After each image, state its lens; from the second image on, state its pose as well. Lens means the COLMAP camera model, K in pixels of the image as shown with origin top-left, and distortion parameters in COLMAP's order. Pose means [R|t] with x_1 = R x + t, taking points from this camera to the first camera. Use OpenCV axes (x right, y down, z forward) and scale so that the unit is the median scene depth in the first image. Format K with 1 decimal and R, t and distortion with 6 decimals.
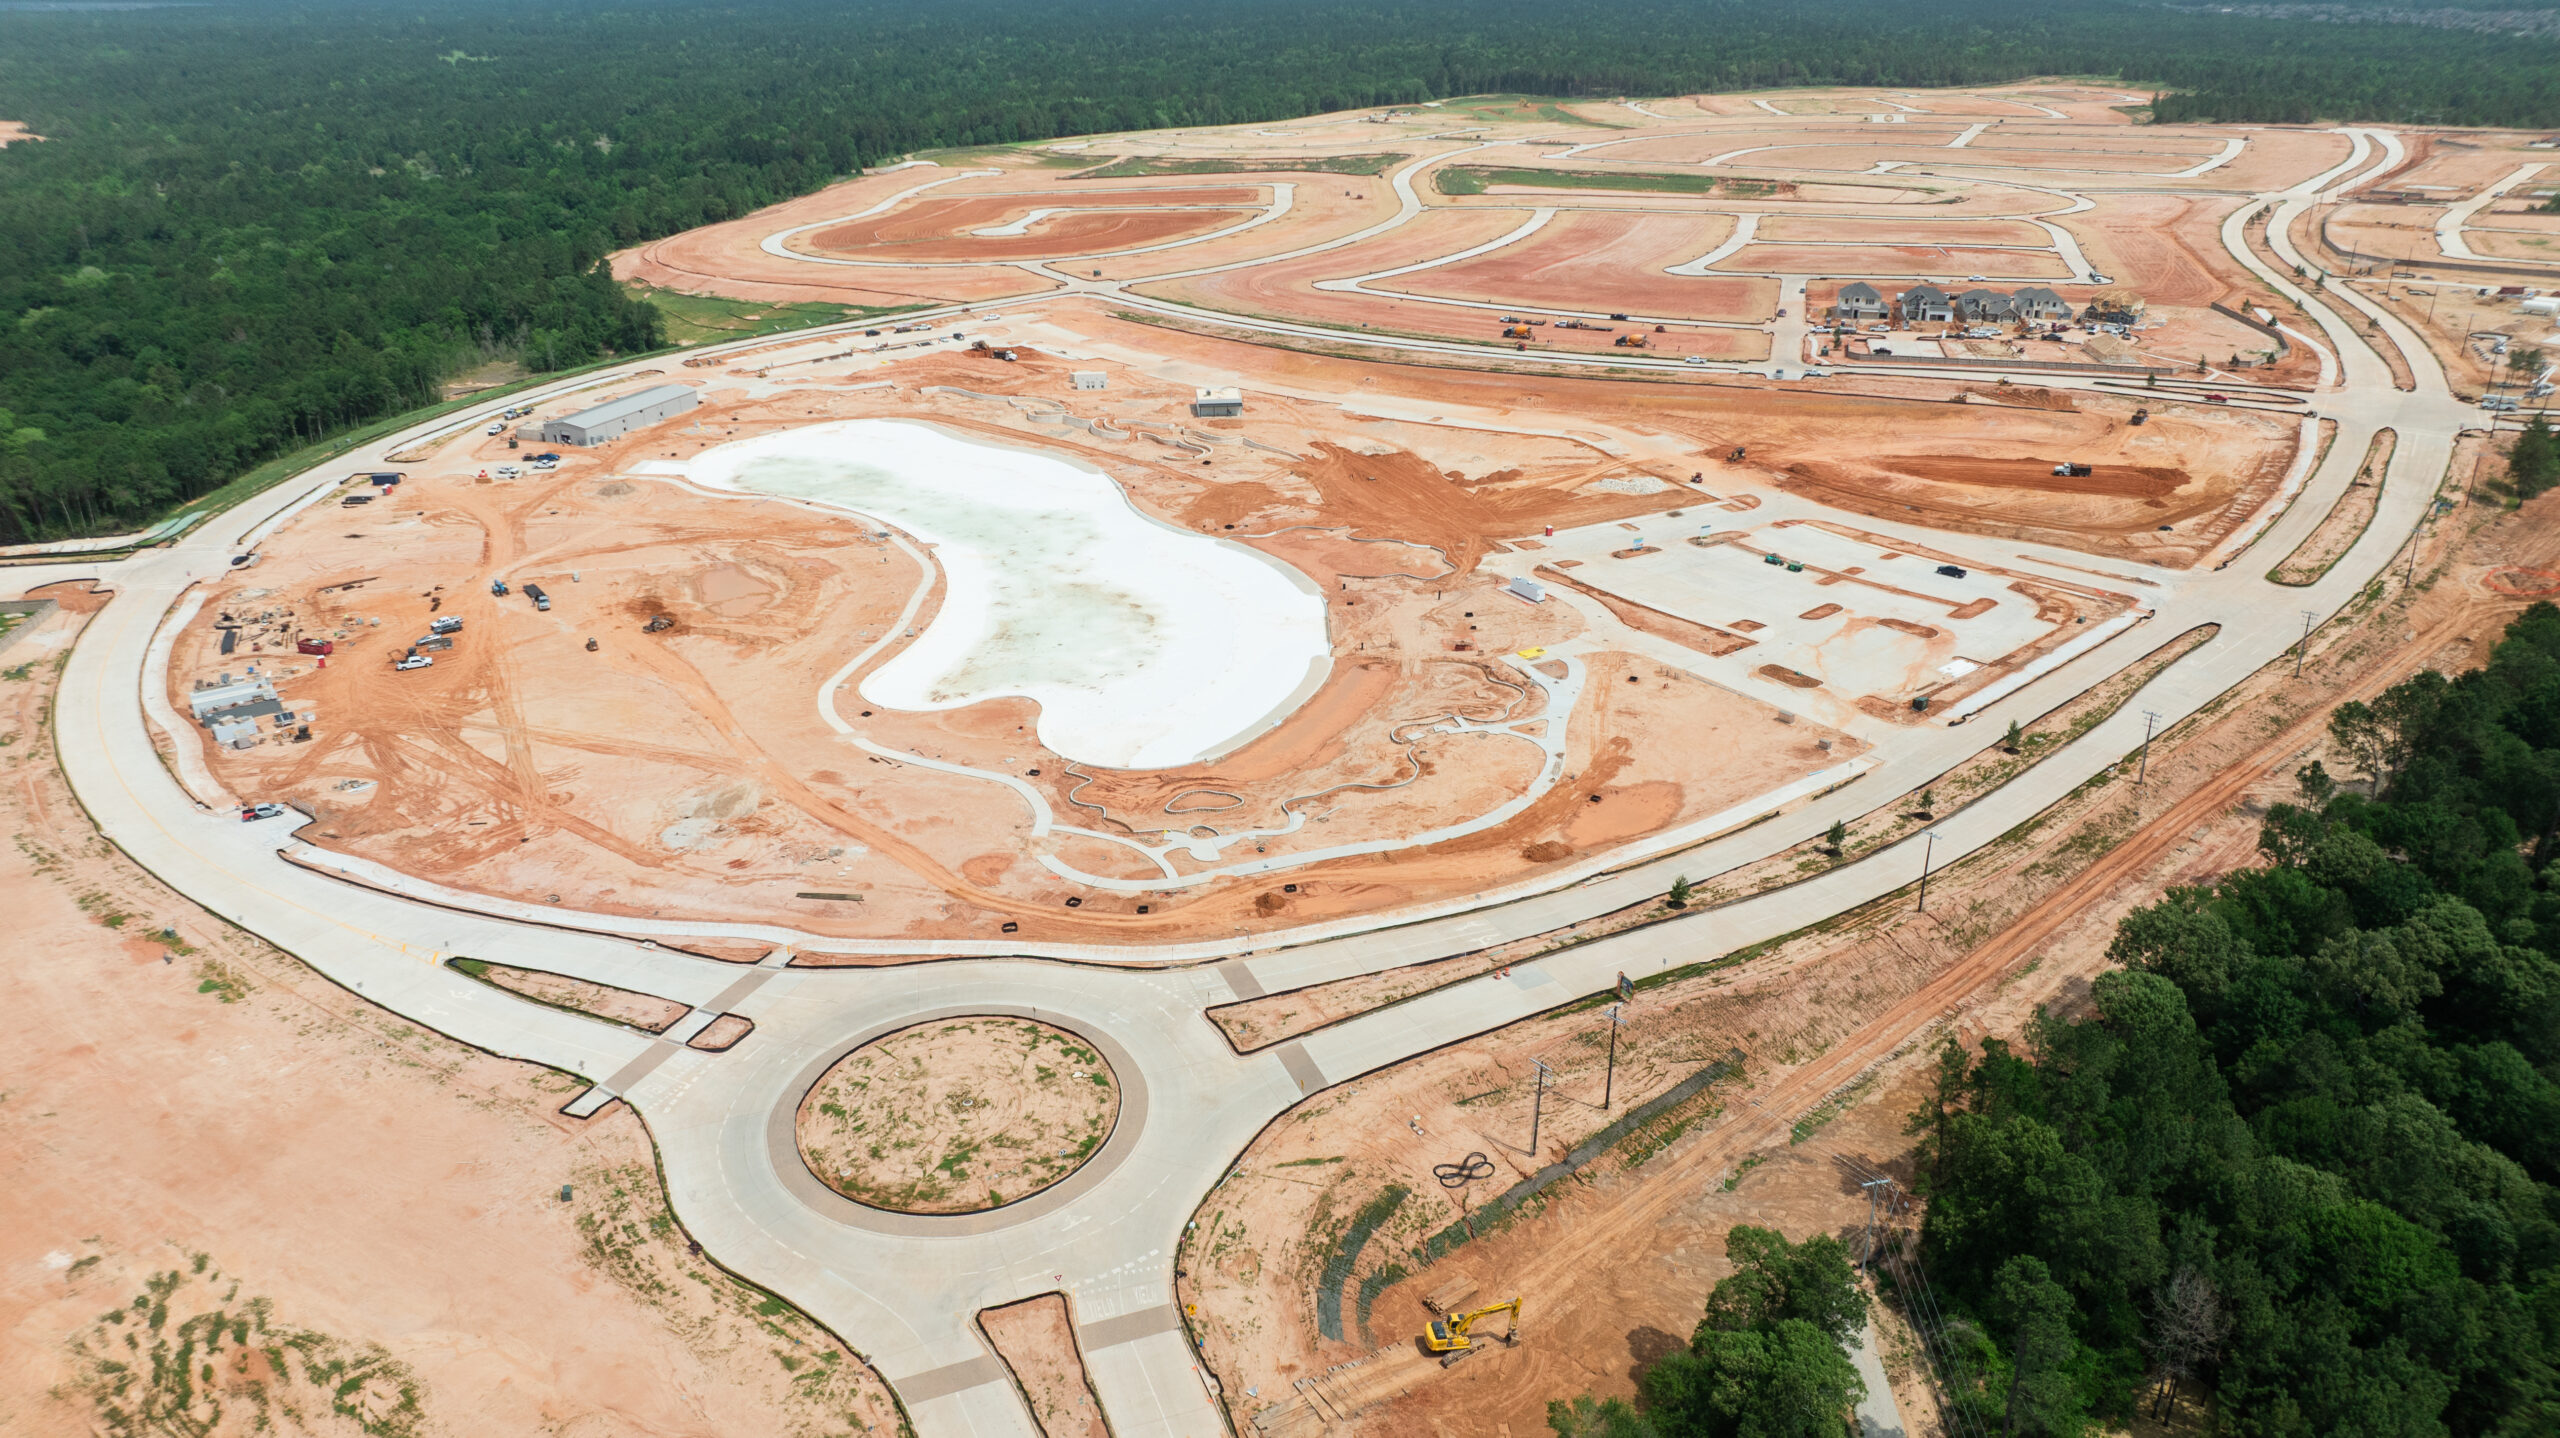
lens RADIAL K [[1754.1, 0, 1280.0], [0, 1754.1, 719.0], [0, 0, 1]] dist [-0.014719, -0.005216]
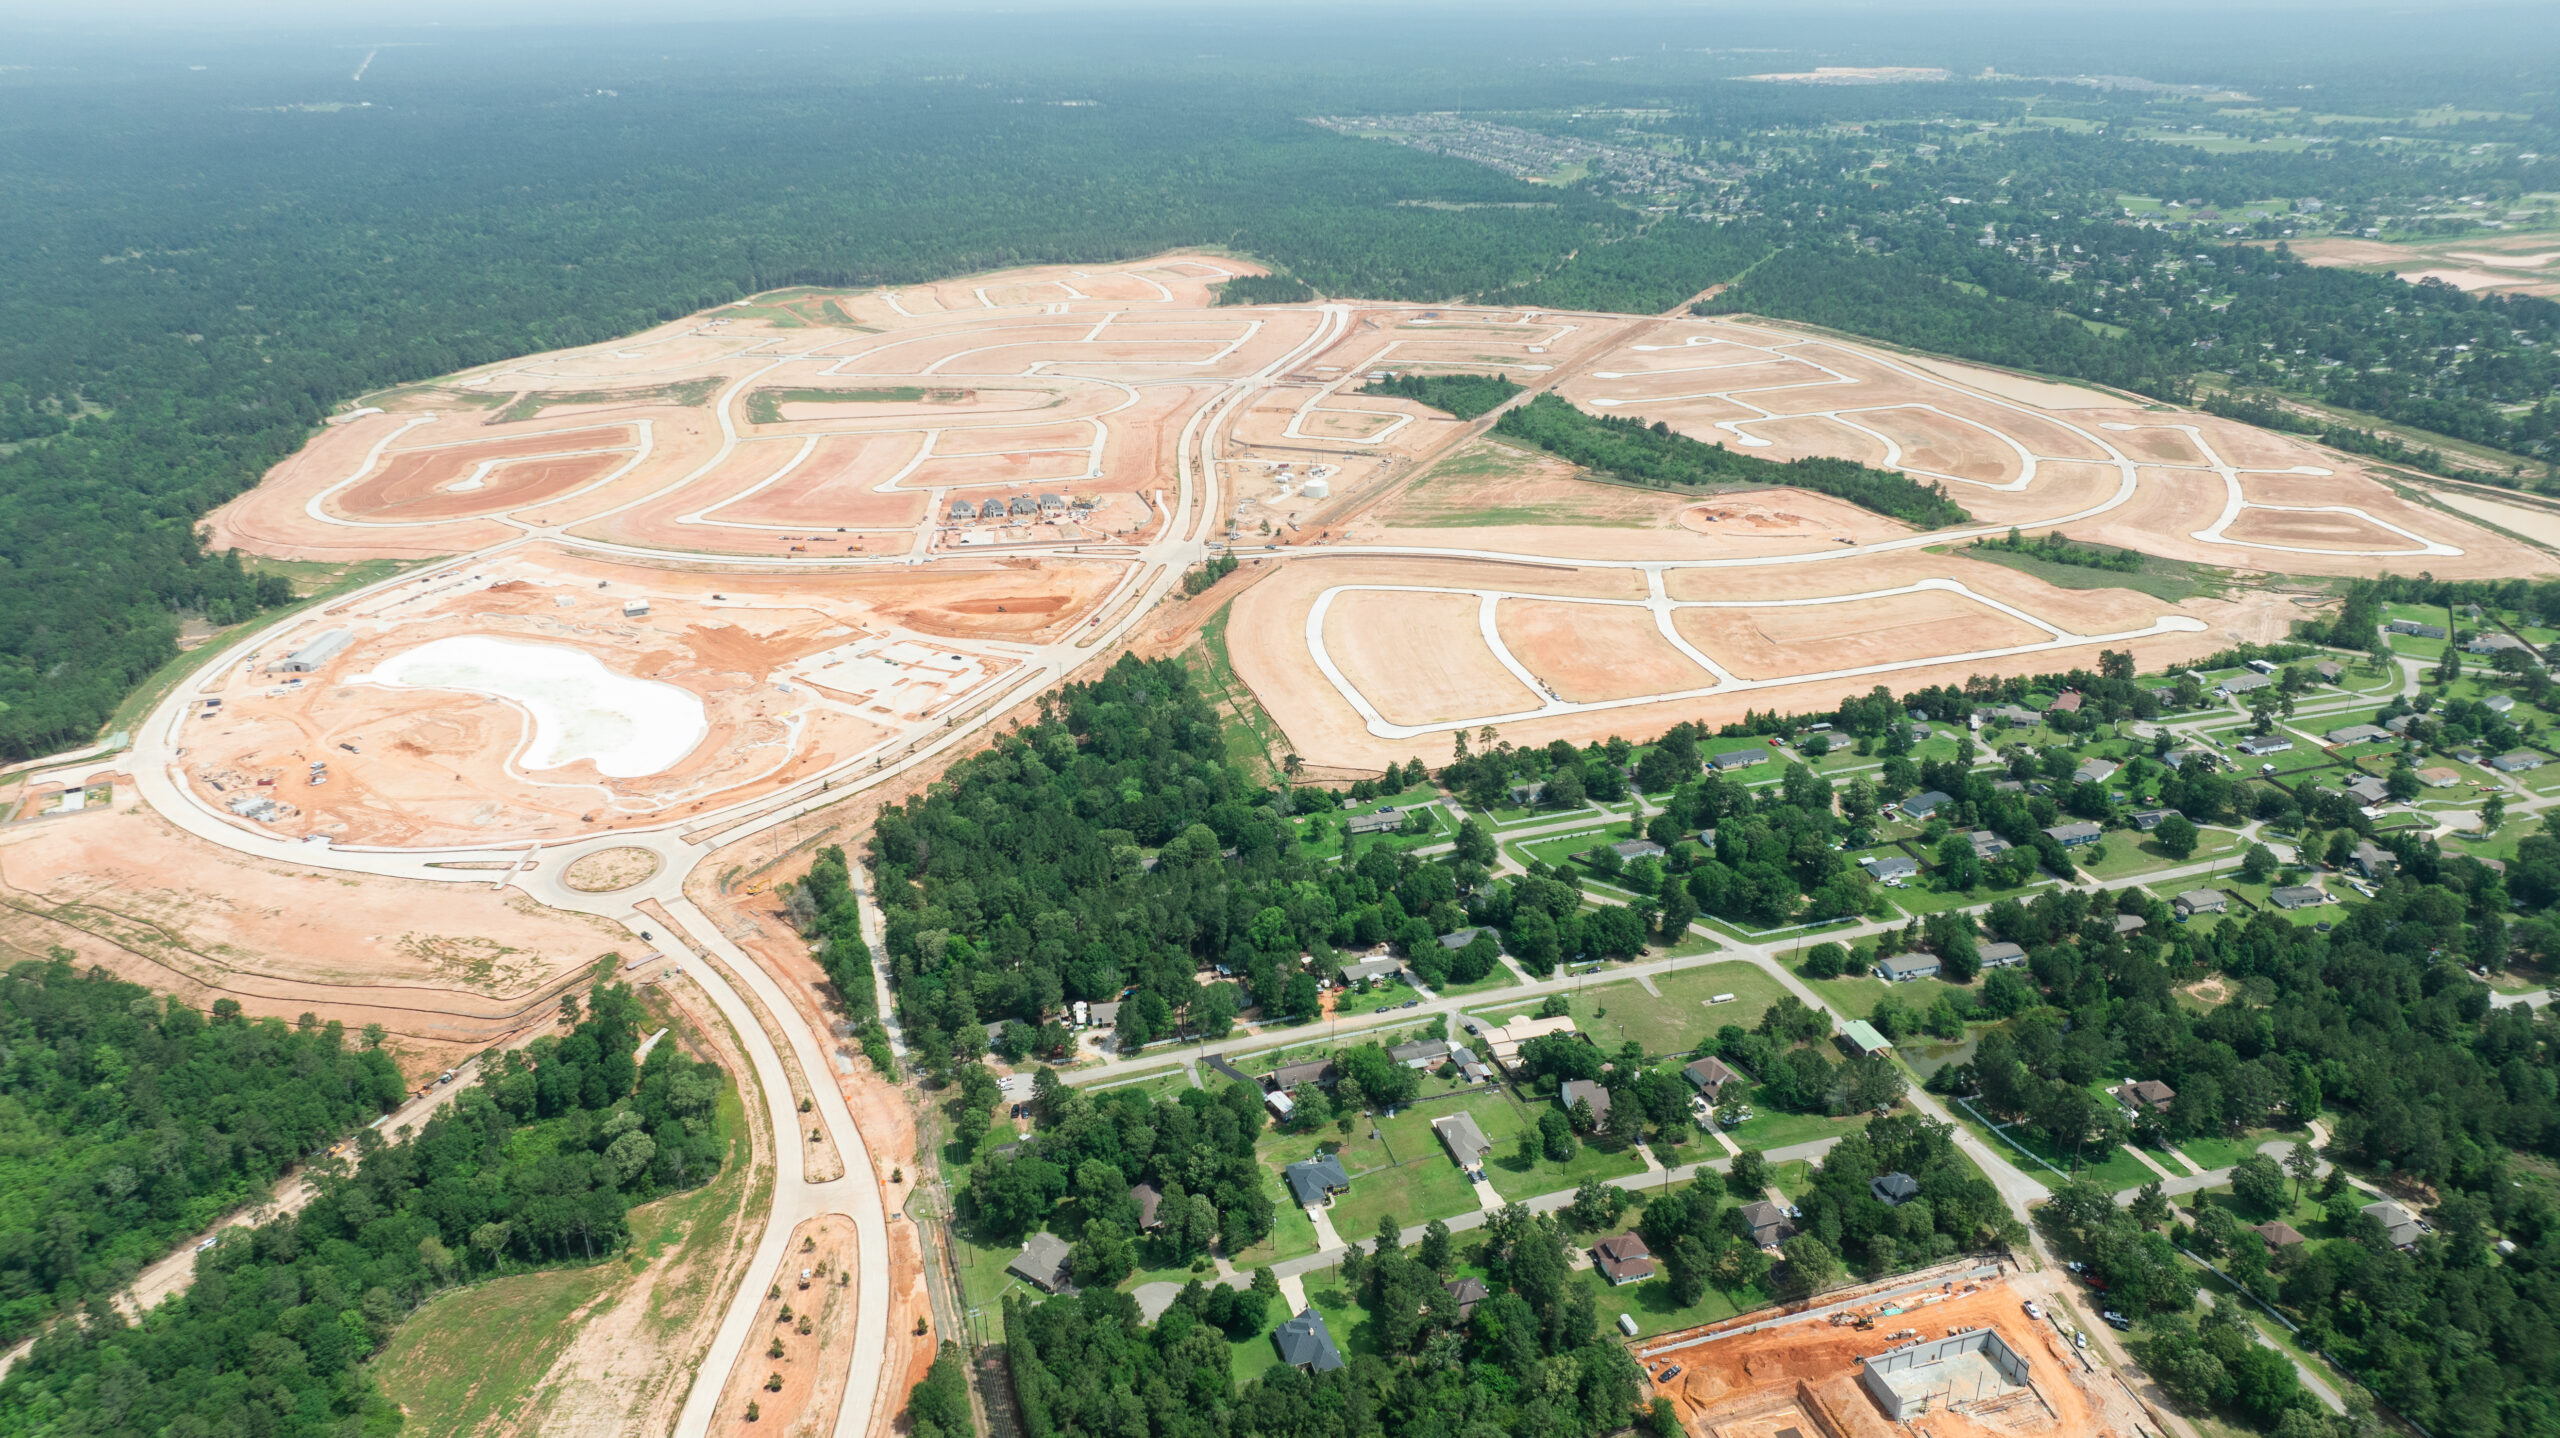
lens RADIAL K [[1754.1, 0, 1280.0], [0, 1754.1, 719.0], [0, 0, 1]] dist [-0.014719, -0.005216]
pose [[0.937701, -0.140206, 0.317899, 0.001157], [0.143382, 0.989575, 0.013509, 0.028344], [-0.316479, 0.032914, 0.948028, -1.196127]]
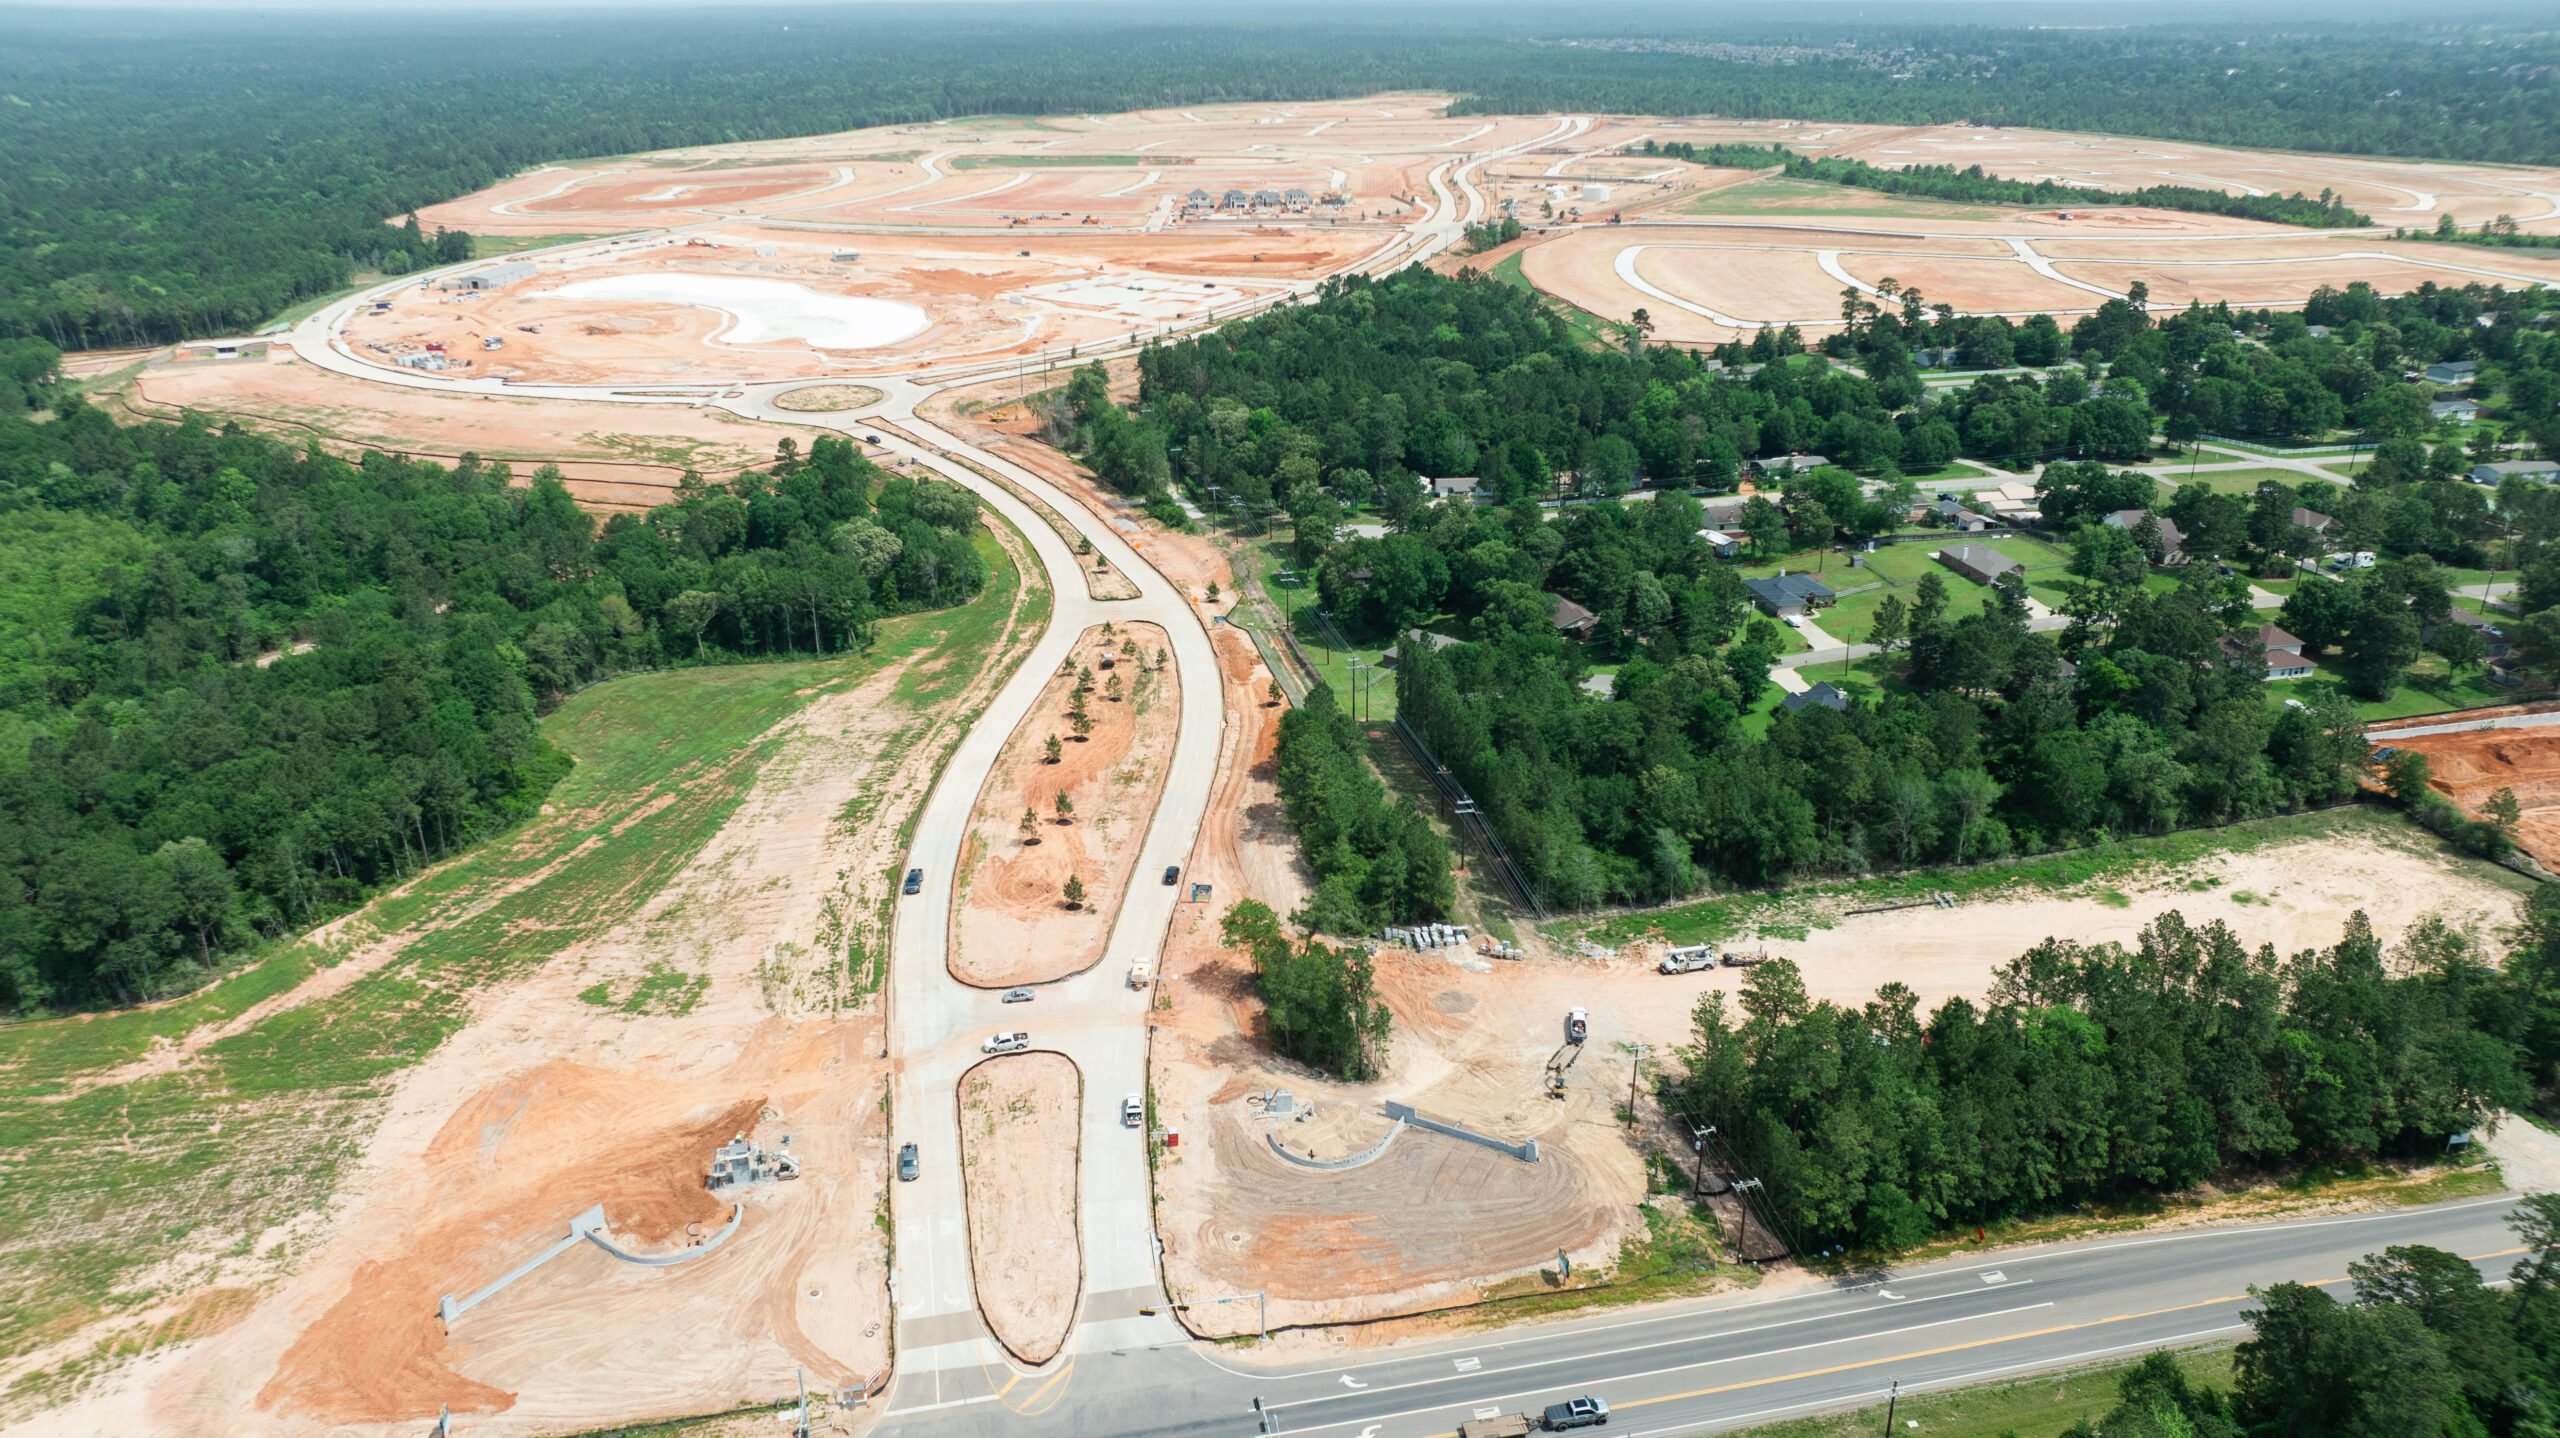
lens RADIAL K [[1754.1, 0, 1280.0], [0, 1754.1, 719.0], [0, 0, 1]] dist [-0.014719, -0.005216]
pose [[0.964031, -0.105736, 0.243854, -0.096608], [0.111593, 0.993701, -0.010287, 0.374124], [-0.241231, 0.037130, 0.969757, -0.870990]]
